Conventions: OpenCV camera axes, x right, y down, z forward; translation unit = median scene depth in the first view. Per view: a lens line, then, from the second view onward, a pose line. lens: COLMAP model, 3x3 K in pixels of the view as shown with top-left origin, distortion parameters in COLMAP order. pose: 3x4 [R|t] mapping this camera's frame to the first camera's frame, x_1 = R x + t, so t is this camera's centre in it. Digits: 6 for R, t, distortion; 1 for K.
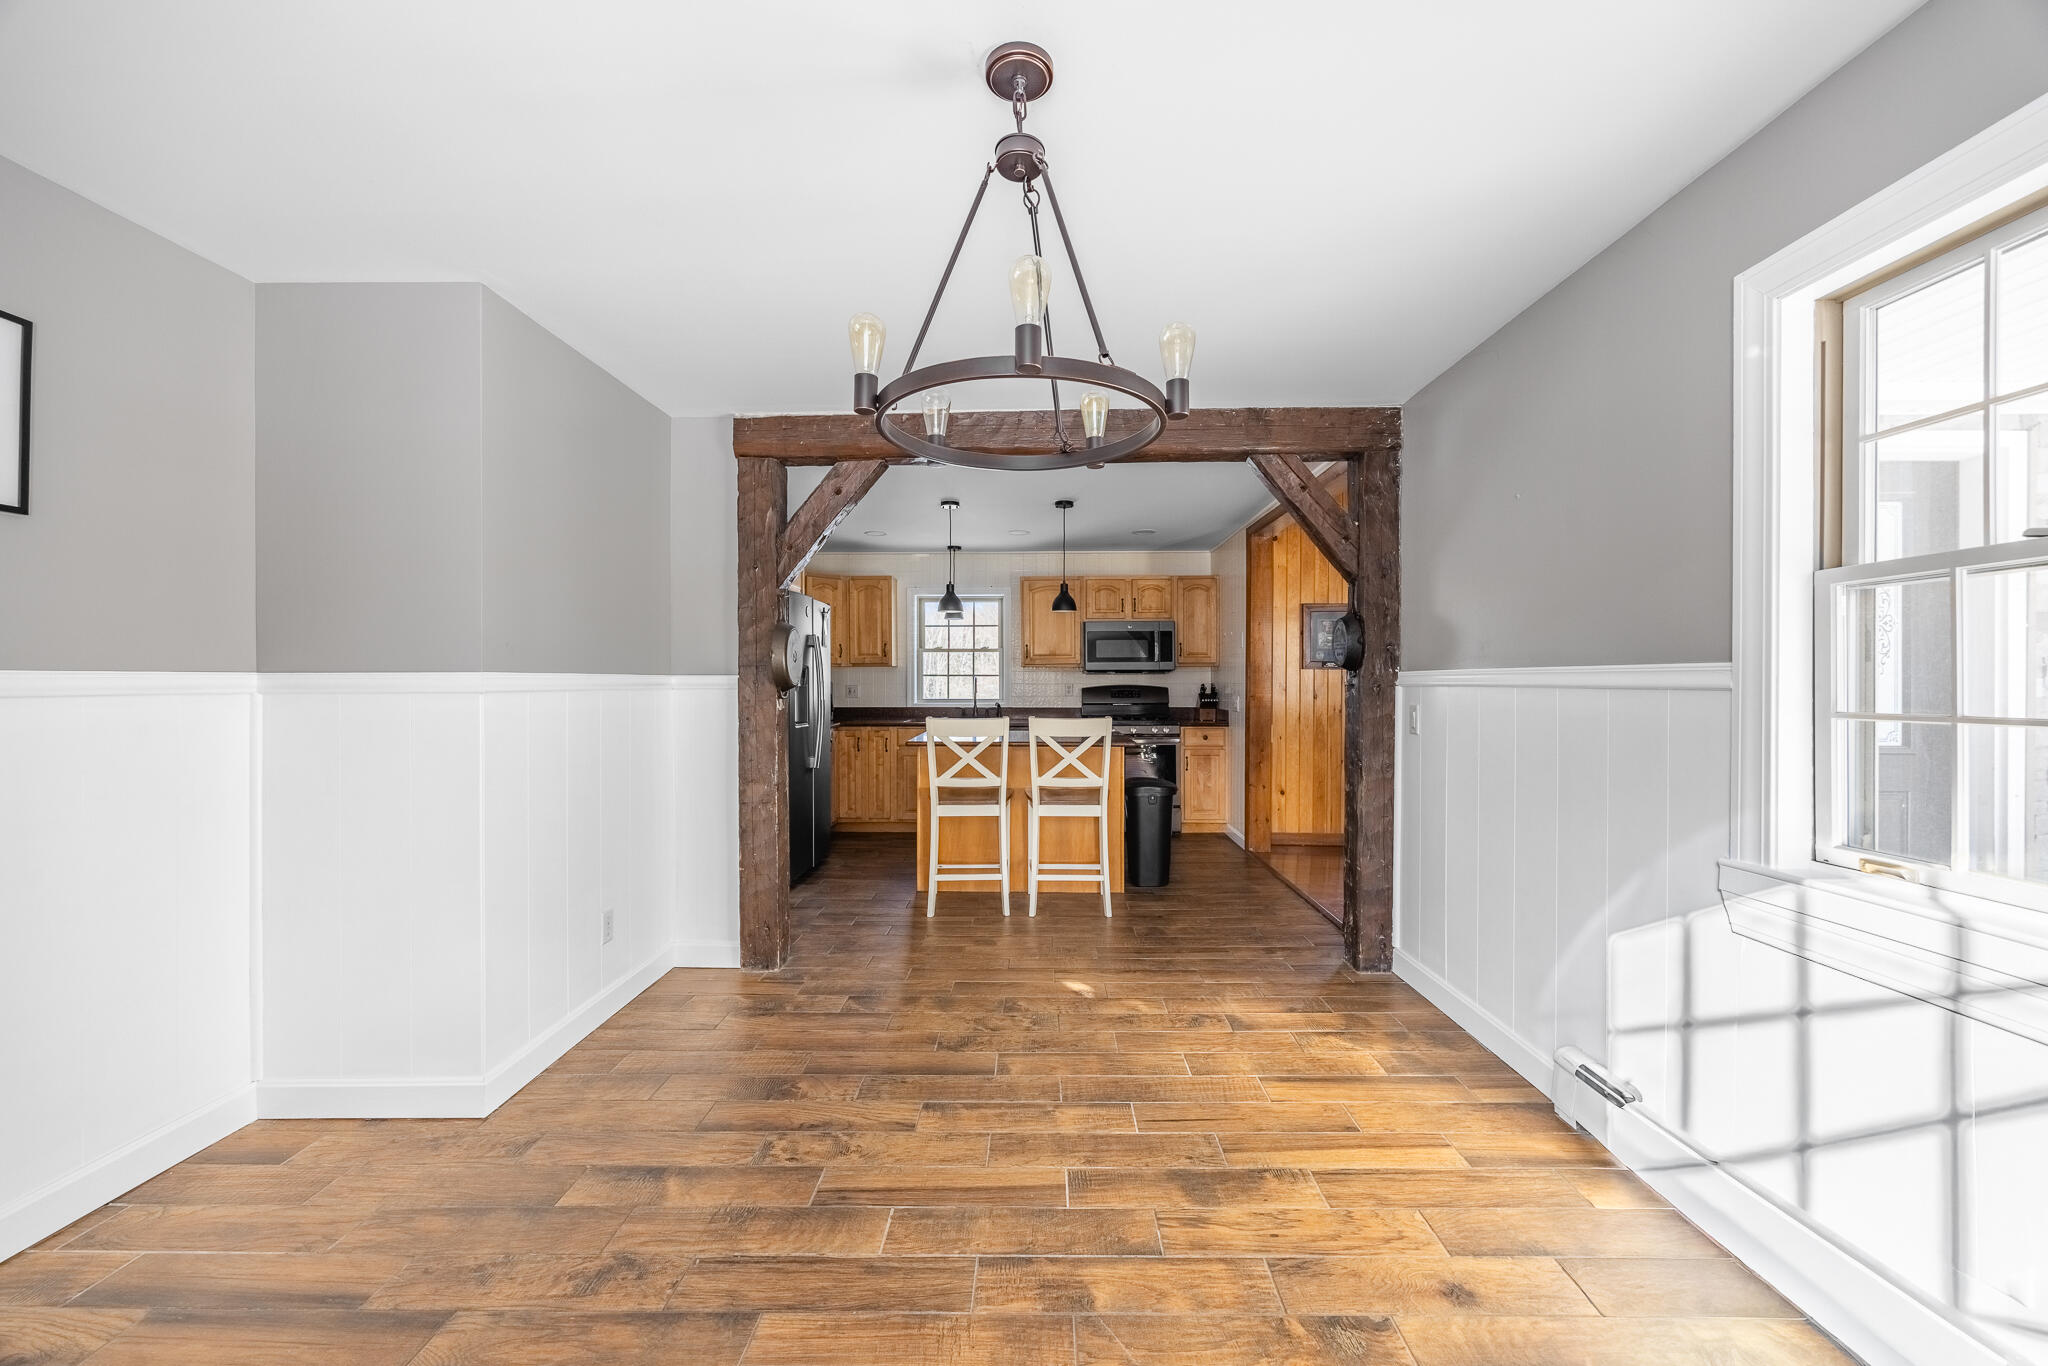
lens RADIAL K [[794.5, 0, 1030.8], [0, 794.5, 682.1], [0, 0, 1]] dist [0.003802, 0.000023]
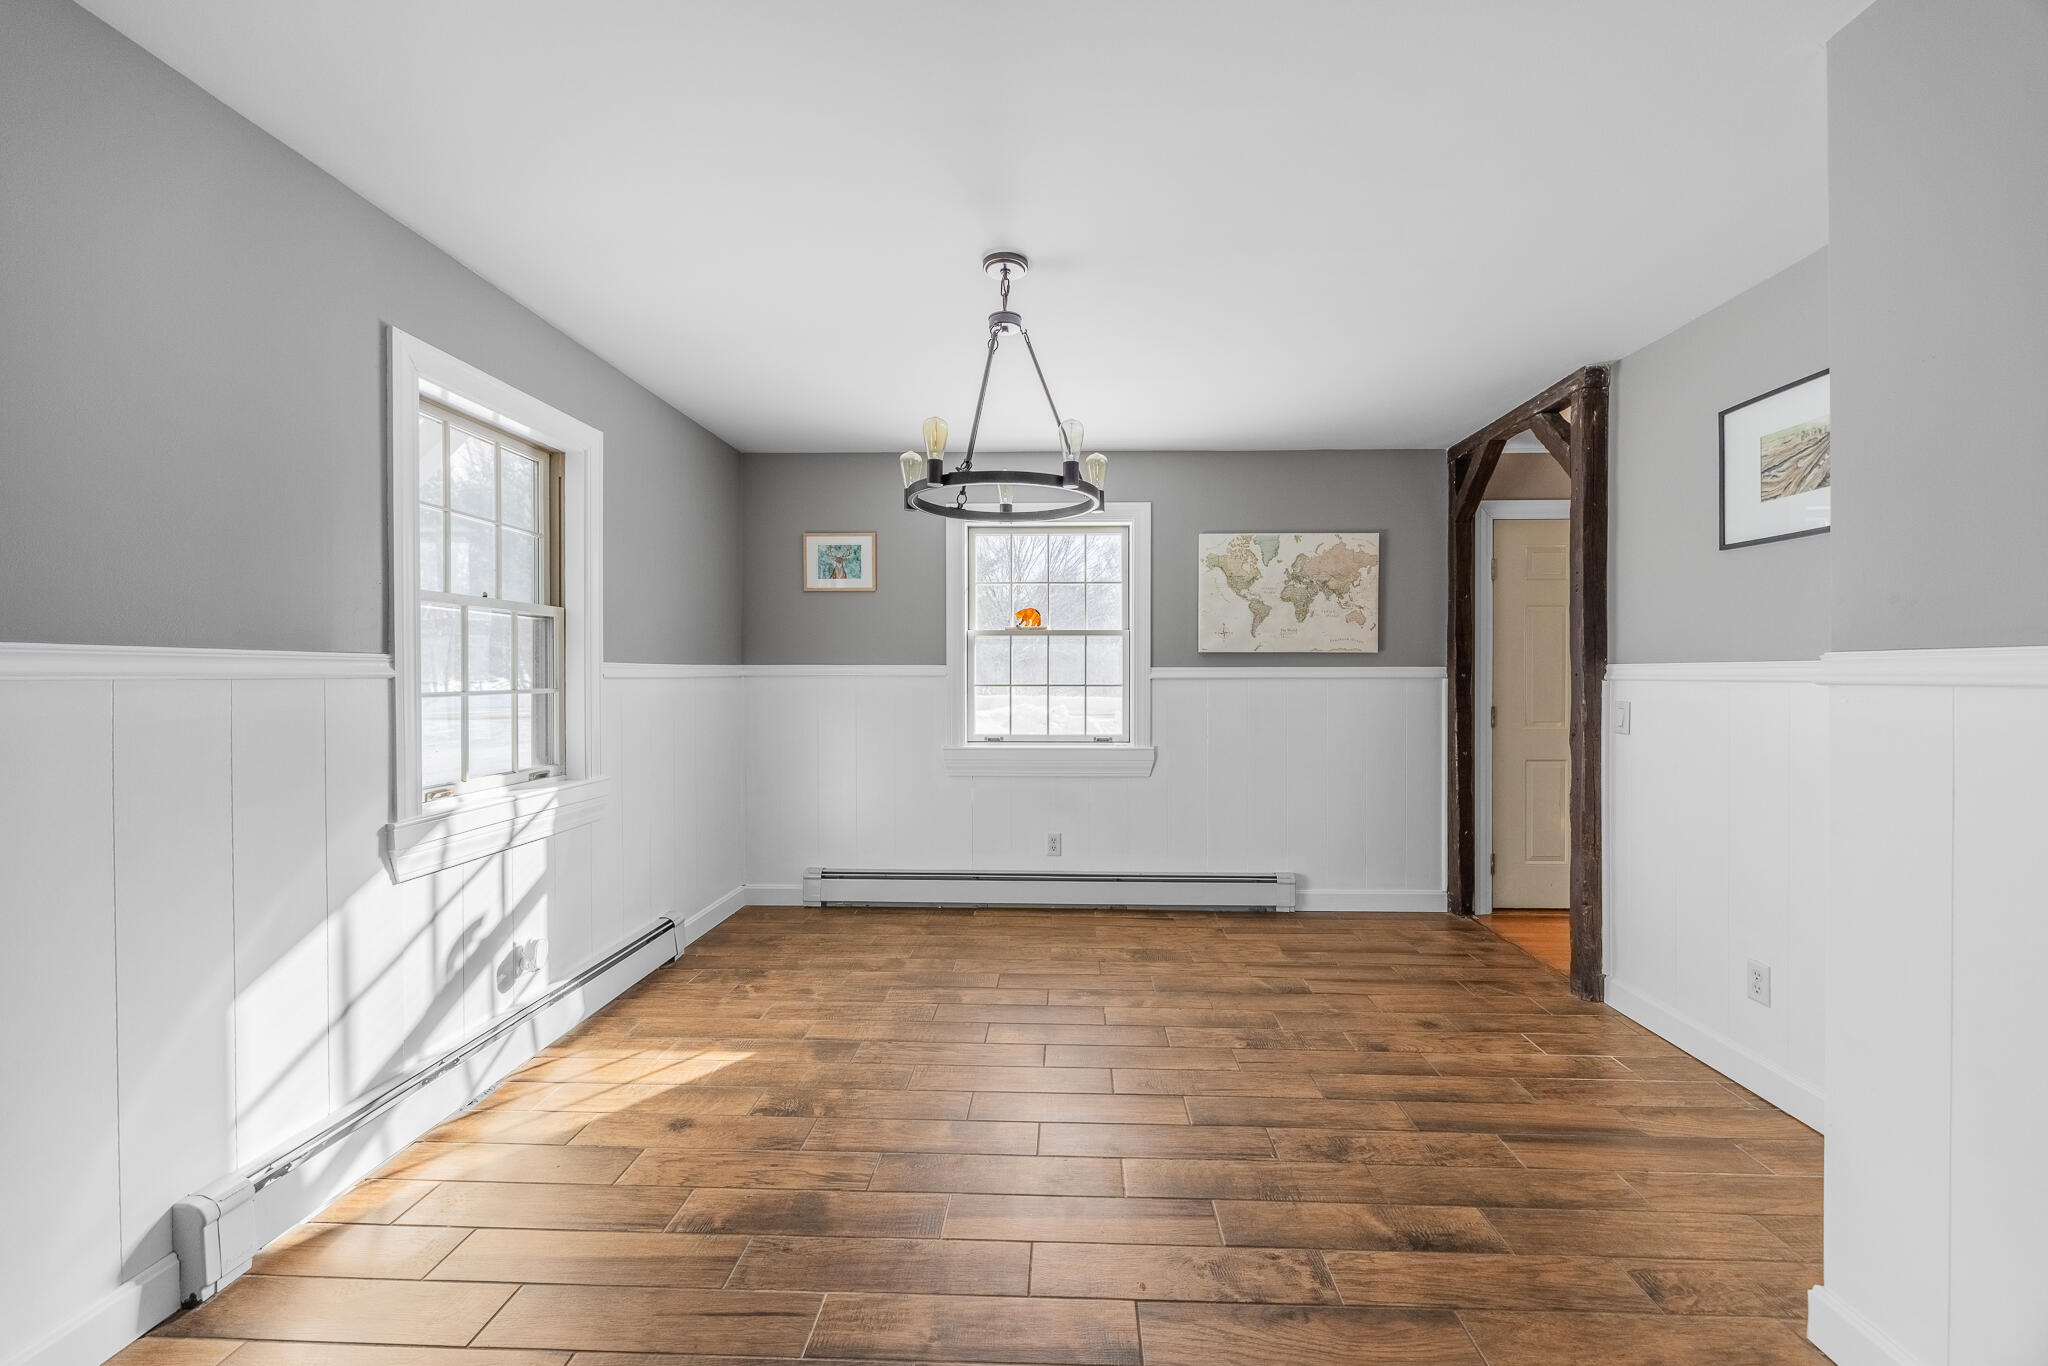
lens RADIAL K [[794.5, 0, 1035.4], [0, 794.5, 678.1], [0, 0, 1]] dist [0.003802, 0.000023]
pose [[-0.999553, 0.001400, 0.029856, -0.026578], [0.001602, 0.999976, 0.006718, 0.000860], [-0.029846, 0.006762, -0.999532, 0.586481]]
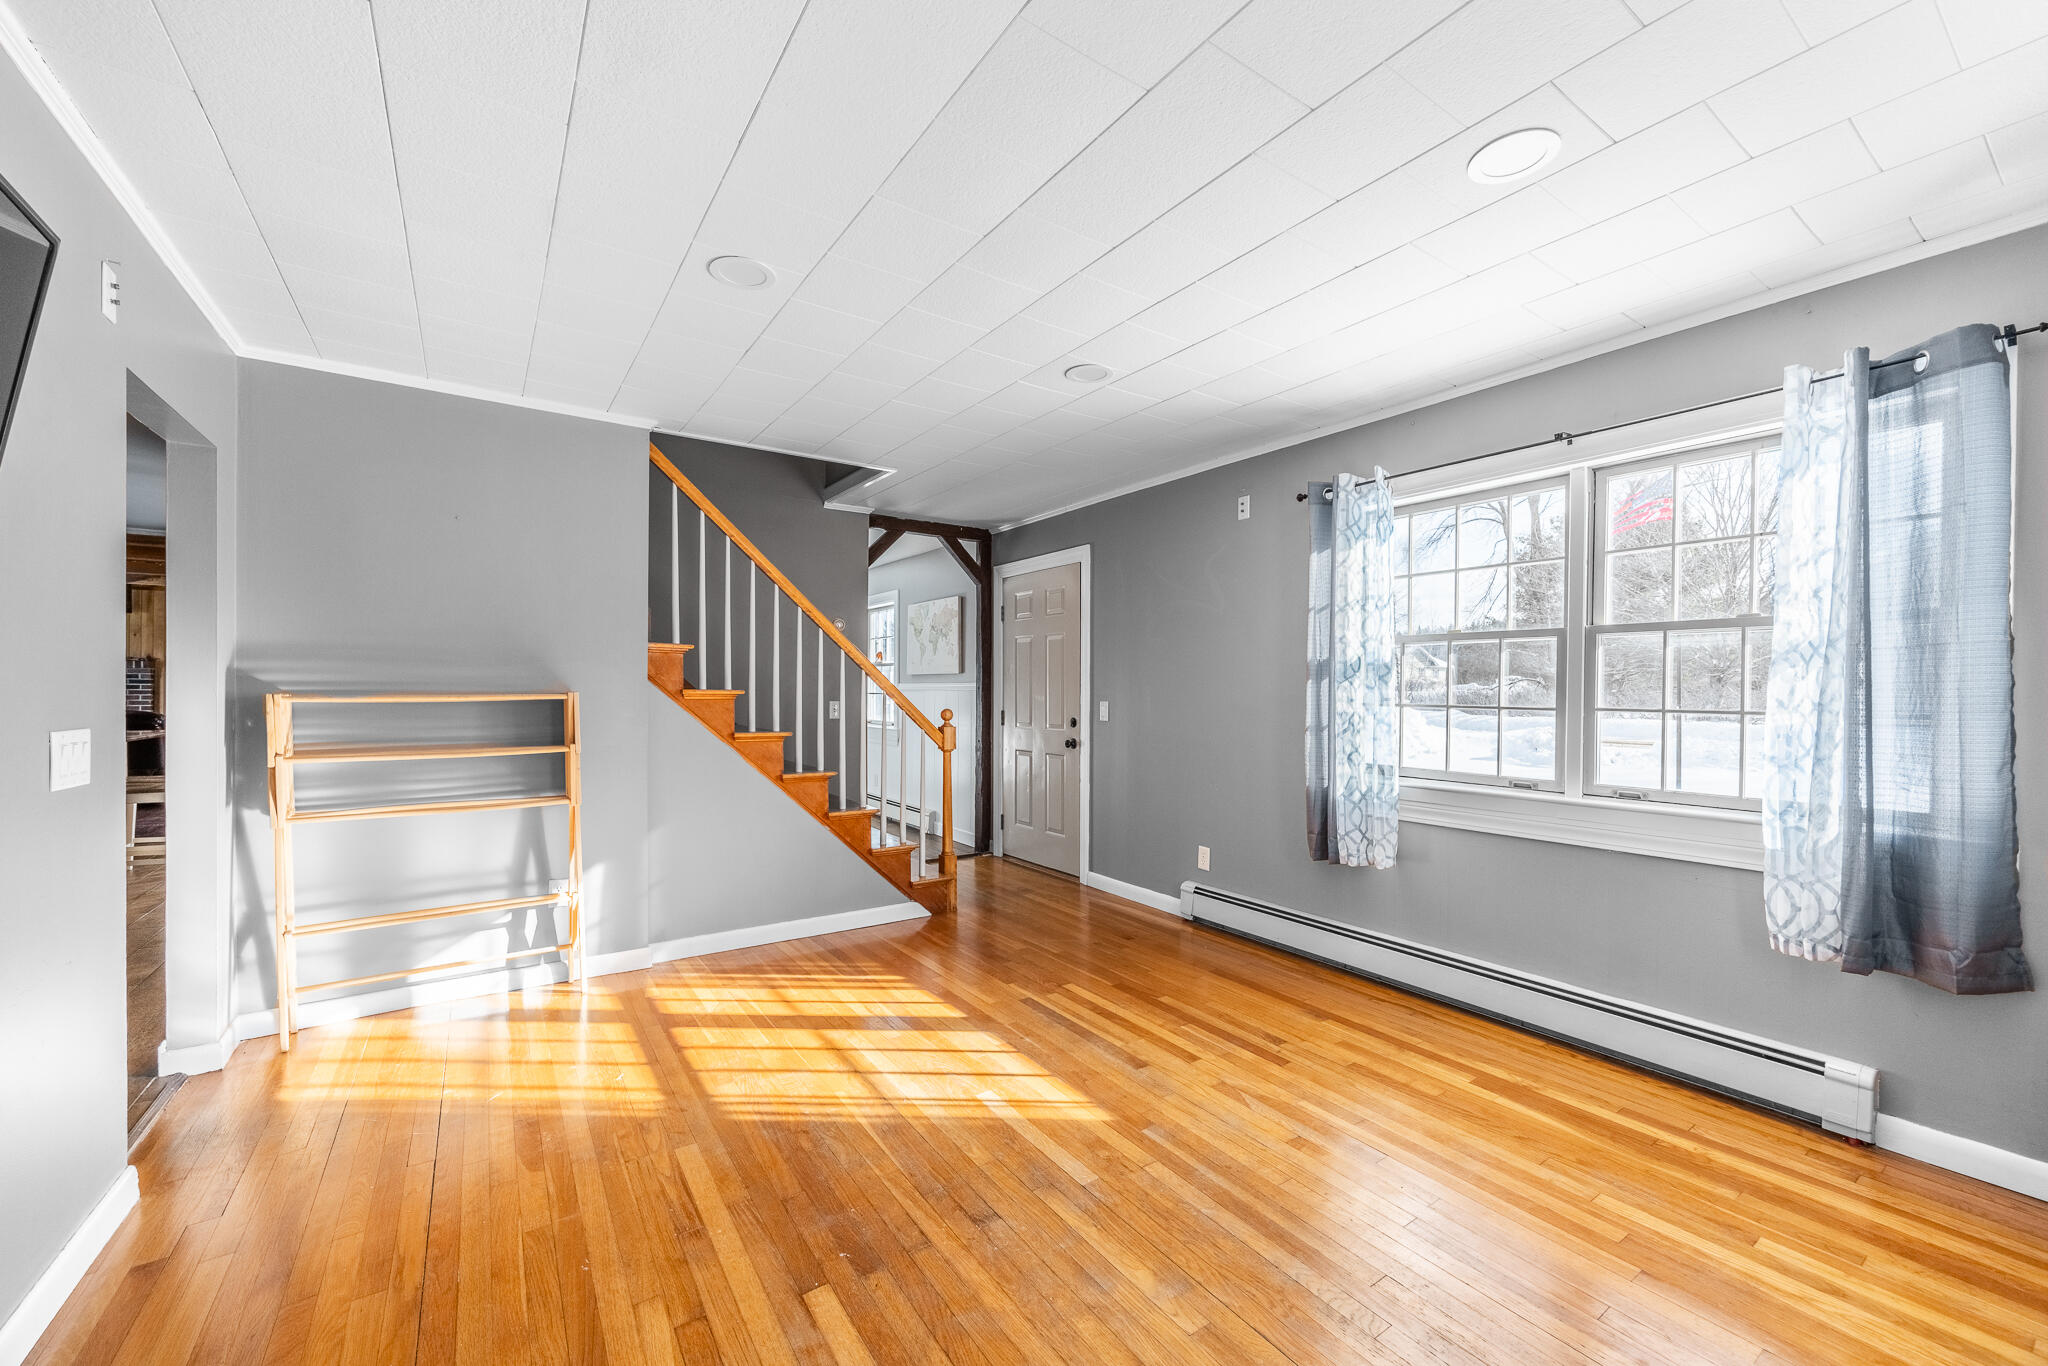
lens RADIAL K [[794.5, 0, 1023.9], [0, 794.5, 693.9], [0, 0, 1]] dist [0.003802, 0.000023]
pose [[-0.566633, -0.004271, 0.823959, -1.130836], [-0.004748, 0.999987, 0.001918, 0.008509], [-0.823957, -0.002826, -0.566646, 0.431637]]
